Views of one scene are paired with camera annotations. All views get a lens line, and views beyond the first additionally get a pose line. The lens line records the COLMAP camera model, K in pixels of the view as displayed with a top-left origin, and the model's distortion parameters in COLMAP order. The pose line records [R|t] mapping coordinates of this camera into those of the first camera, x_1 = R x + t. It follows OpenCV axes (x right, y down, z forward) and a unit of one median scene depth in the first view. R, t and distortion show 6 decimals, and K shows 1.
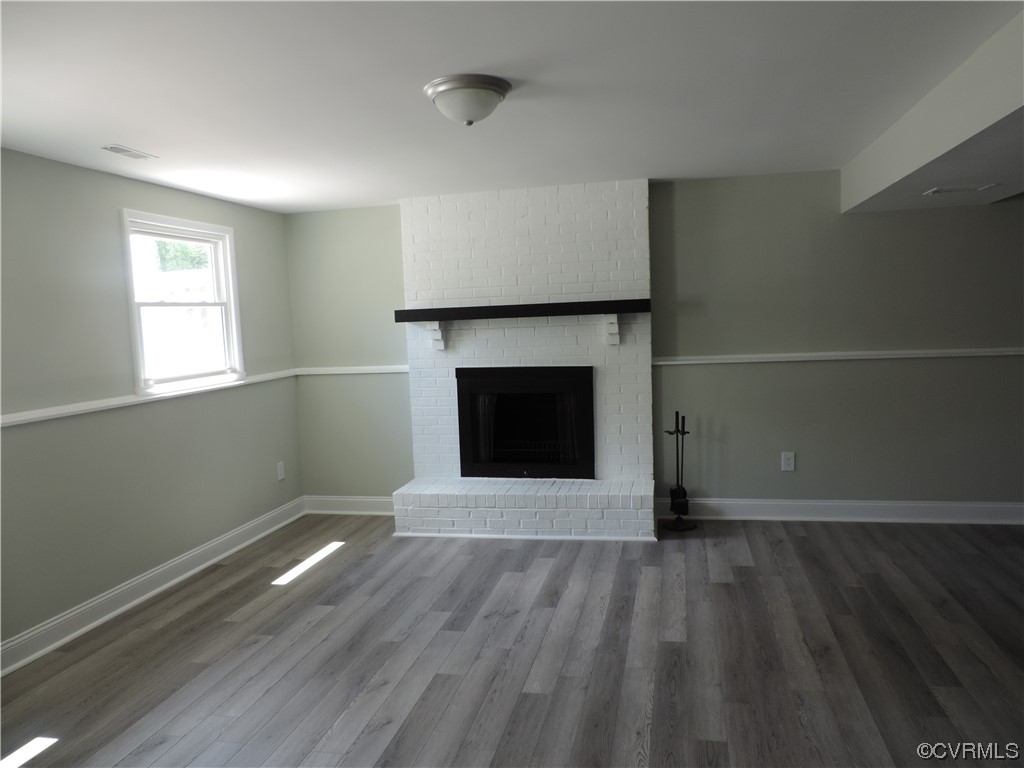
lens RADIAL K [[726.8, 0, 515.3], [0, 726.8, 387.2], [0, 0, 1]] dist [-0.020091, -0.001795]
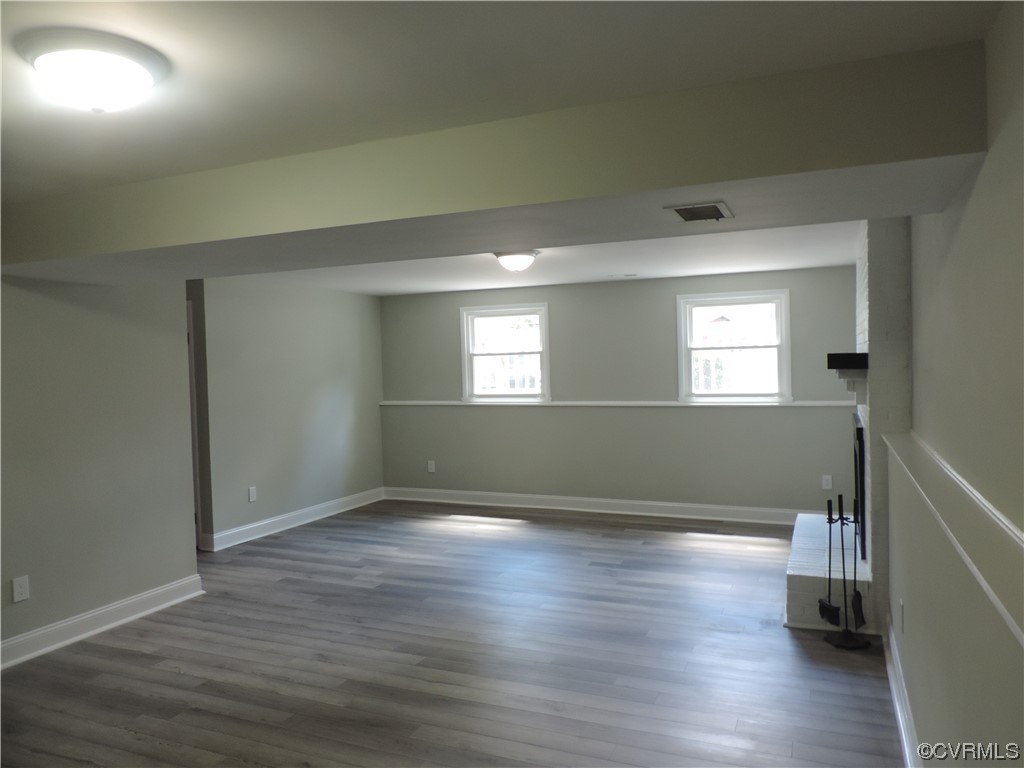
lens RADIAL K [[726.8, 0, 515.0], [0, 726.8, 382.7], [0, 0, 1]] dist [-0.020091, -0.001795]
pose [[-0.182536, 0.072384, -0.980531, 1.221199], [-0.063257, 0.994355, 0.085181, -0.154388], [0.981162, 0.077574, -0.176927, 0.895646]]
